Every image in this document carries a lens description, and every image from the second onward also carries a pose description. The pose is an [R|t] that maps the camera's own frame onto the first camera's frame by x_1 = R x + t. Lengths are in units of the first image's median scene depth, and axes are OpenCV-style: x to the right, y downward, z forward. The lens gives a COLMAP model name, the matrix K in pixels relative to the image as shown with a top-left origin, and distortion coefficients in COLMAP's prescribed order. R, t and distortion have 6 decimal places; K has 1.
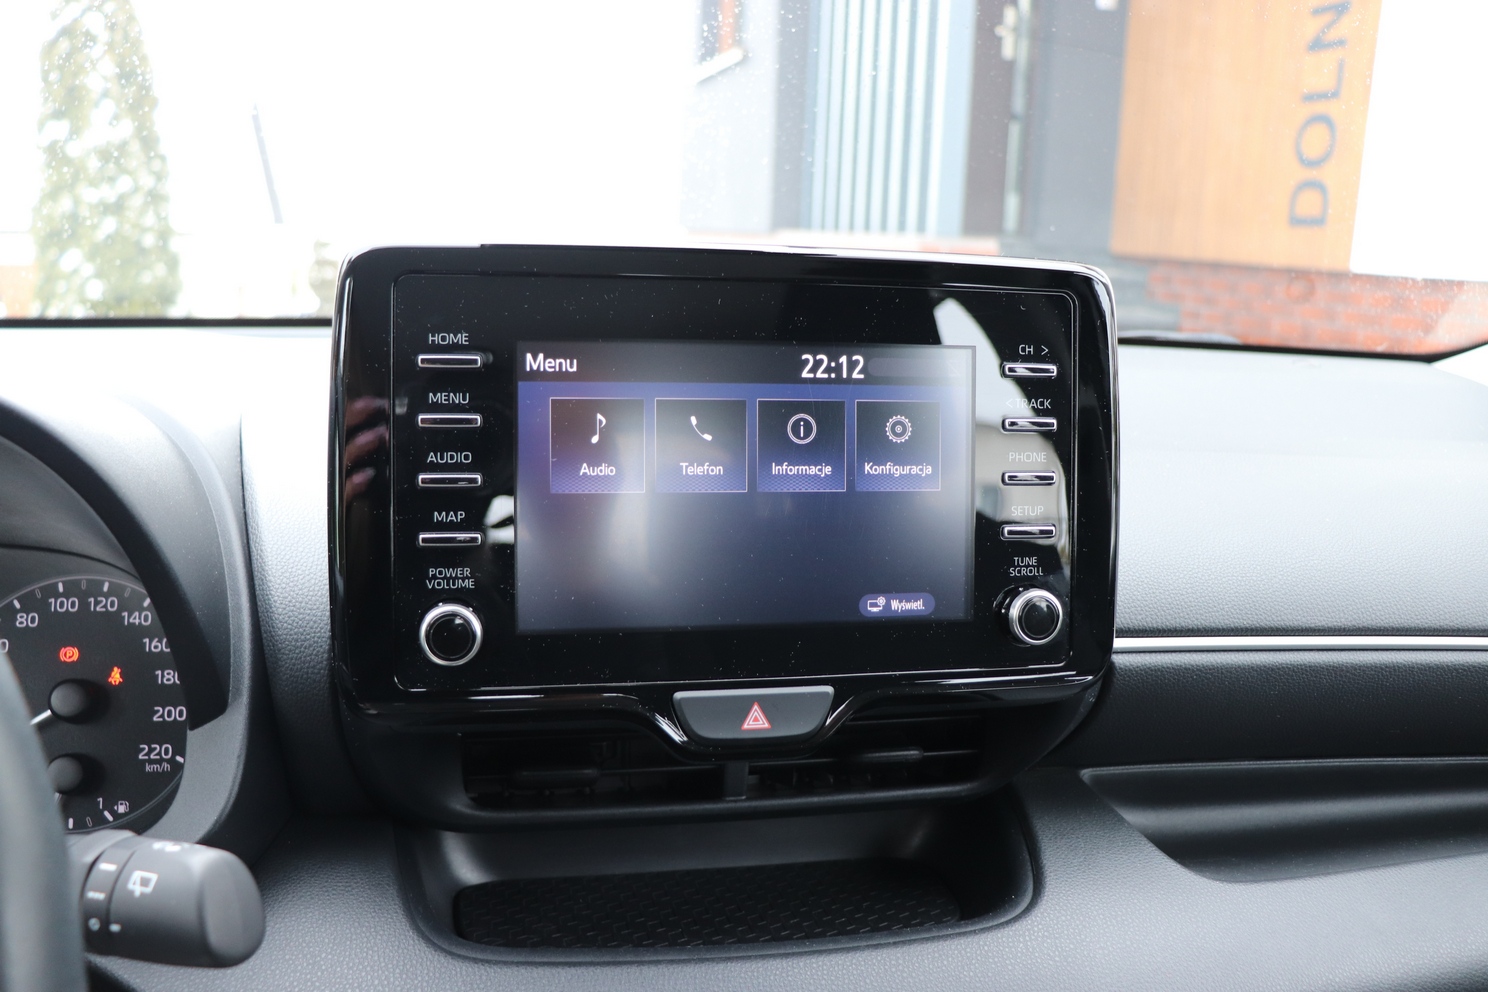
lens RADIAL K [[1224.7, 0, 748.3], [0, 1224.7, 497.1], [0, 0, 1]] dist [-0.158086, 0.083909]
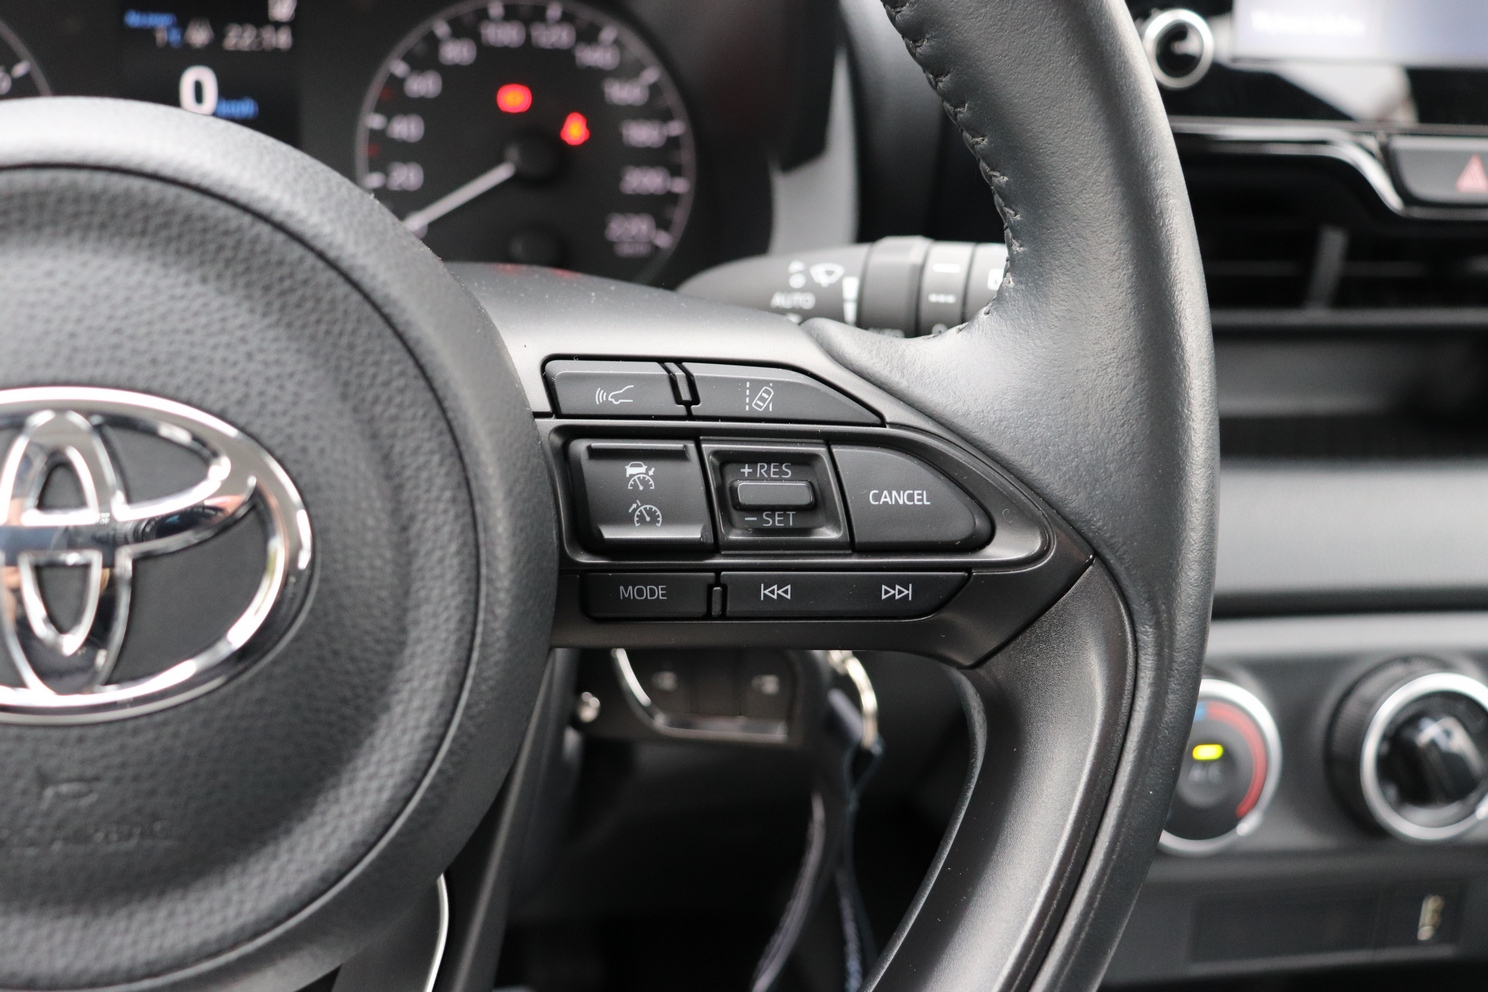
lens RADIAL K [[1705.6, 0, 727.5], [0, 1705.6, 498.1], [0, 0, 1]] dist [-0.016048, 0.000000]
pose [[0.999077, 0.032367, 0.028239, -0.472991], [-0.038016, 0.972327, 0.230510, 0.128822], [-0.019997, -0.231371, 0.972660, -0.168159]]
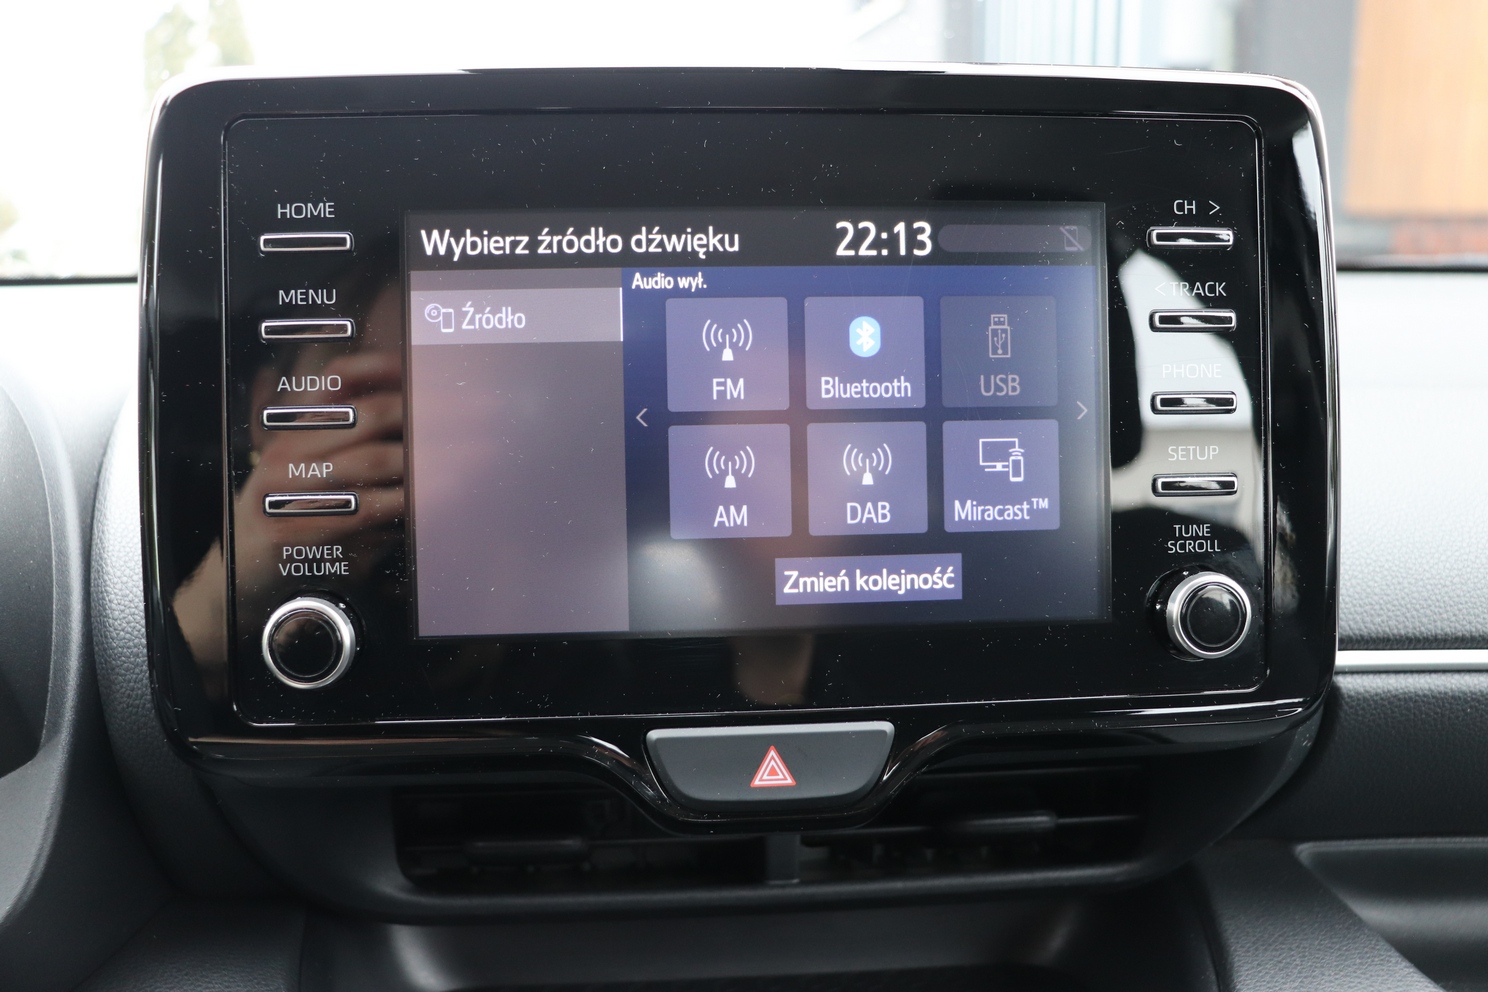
lens RADIAL K [[1368.8, 0, 740.4], [0, 1368.8, 486.0], [0, 0, 1]] dist [-0.088180, 0.000000]
pose [[0.991354, -0.018395, -0.129916, 0.077046], [0.015982, 0.999680, -0.019592, 0.036618], [0.130235, 0.017346, 0.991331, 0.230041]]
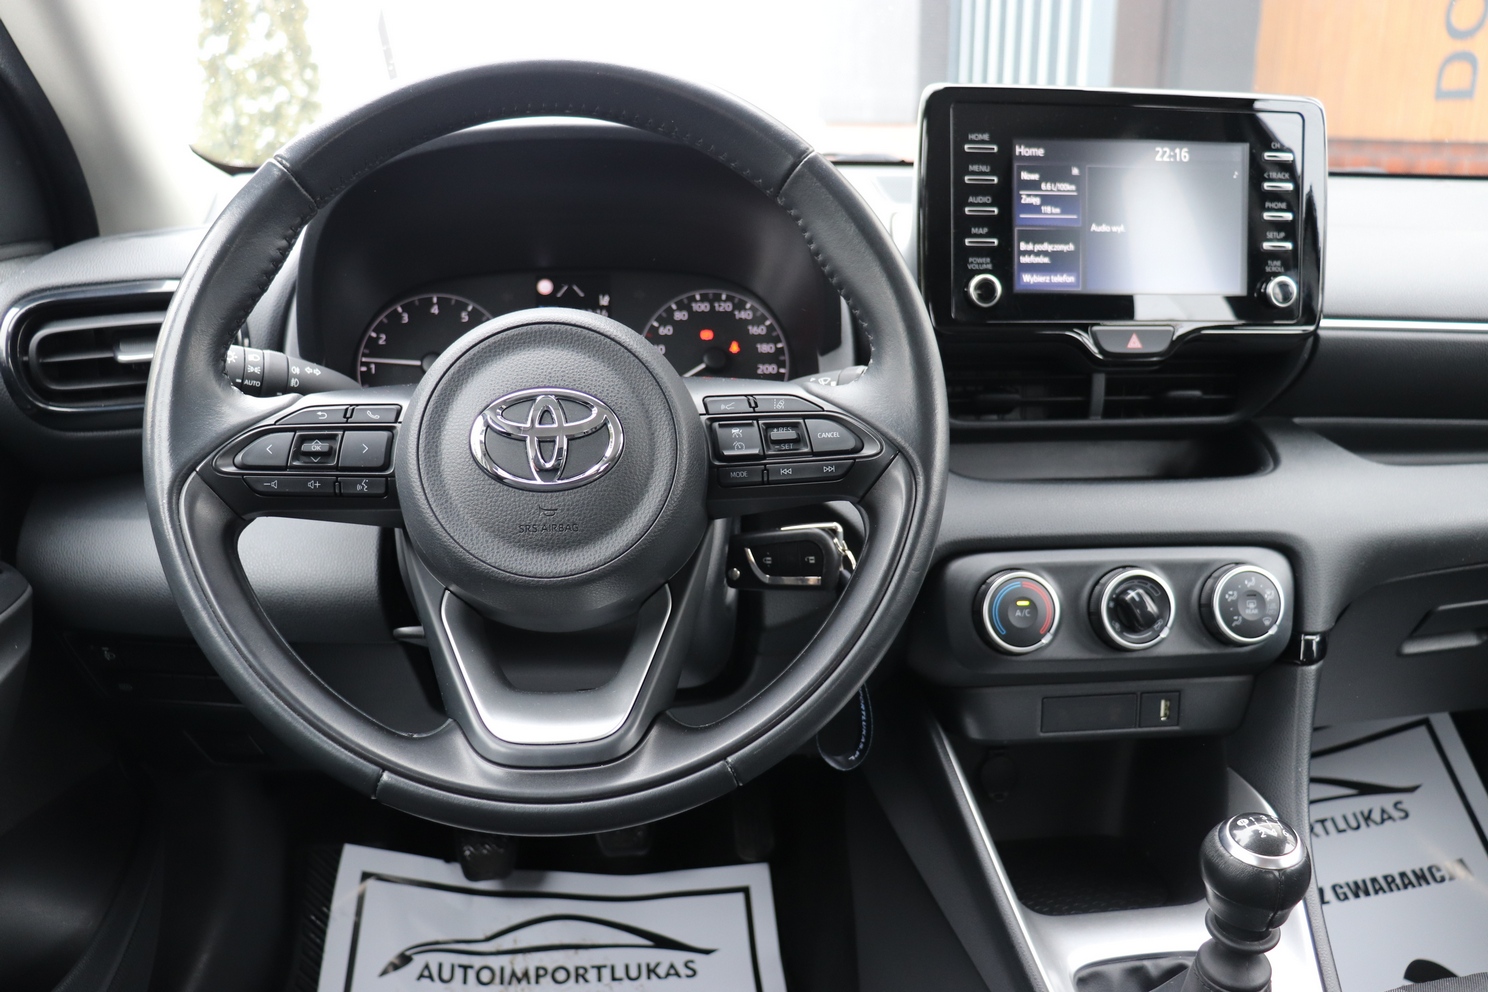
lens RADIAL K [[1224.7, 0, 731.0], [0, 1224.7, 488.9], [0, 0, 1]] dist [-0.158086, 0.083909]
pose [[0.993748, -0.001500, -0.111640, -0.353900], [0.009995, 0.997090, 0.075574, 0.229009], [0.111202, -0.076218, 0.990871, -0.800896]]
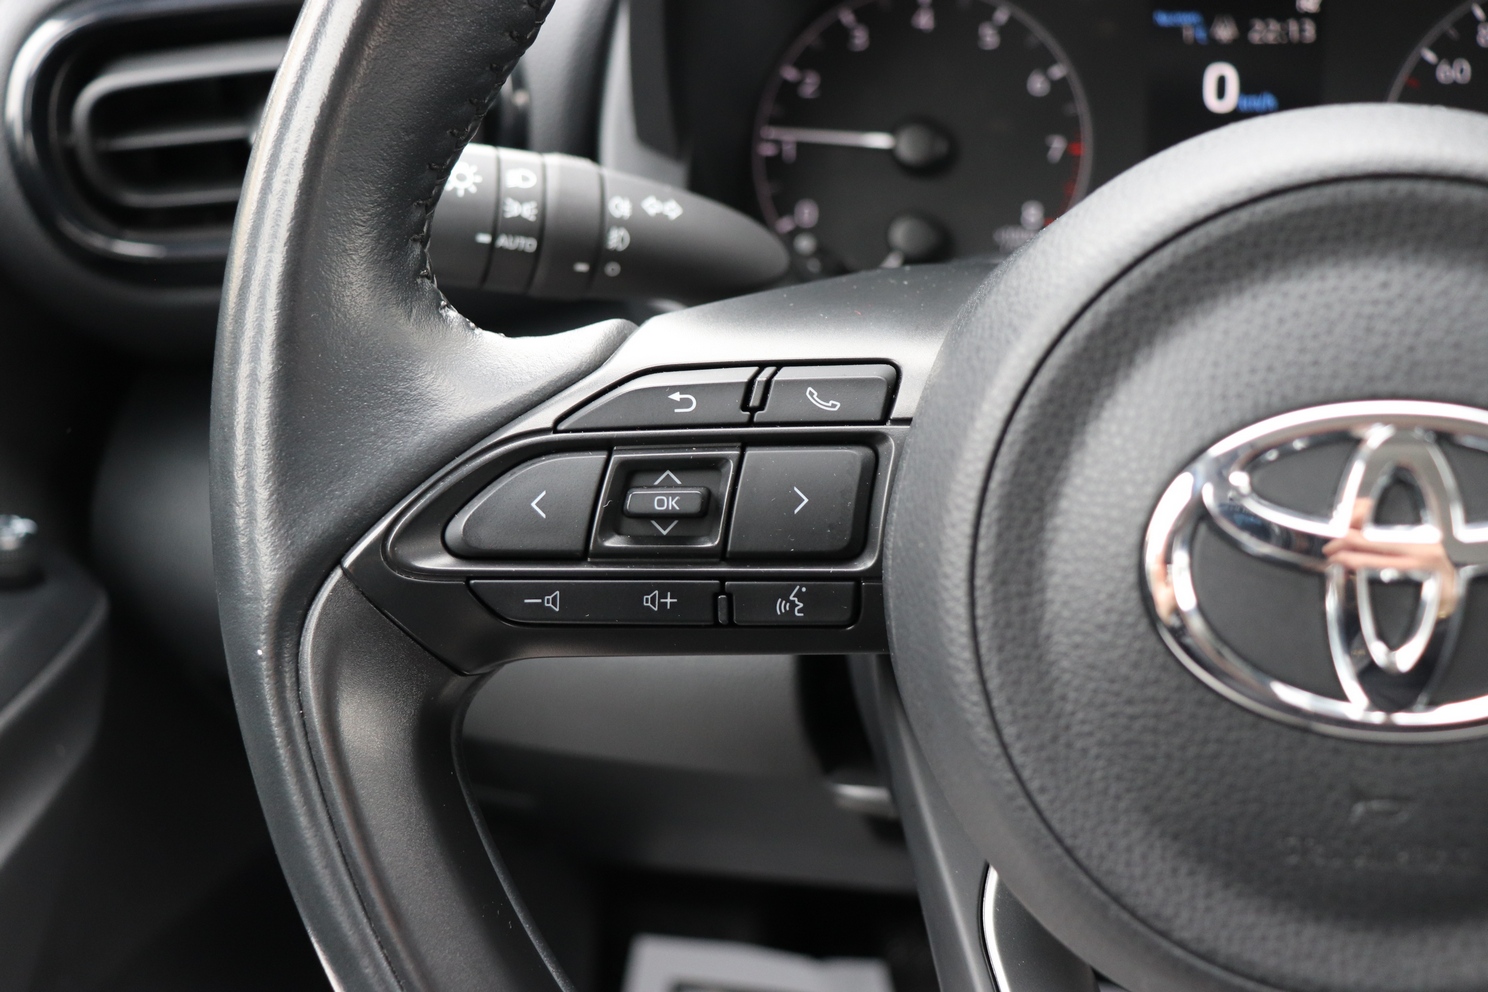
lens RADIAL K [[1681.1, 0, 742.5], [0, 1681.1, 497.3], [0, 0, 1]] dist [-0.052333, 0.000000]
pose [[0.920585, 0.088728, -0.380329, -0.644504], [0.009743, 0.968329, 0.249487, 0.124342], [0.390420, -0.233380, 0.890565, -0.181977]]
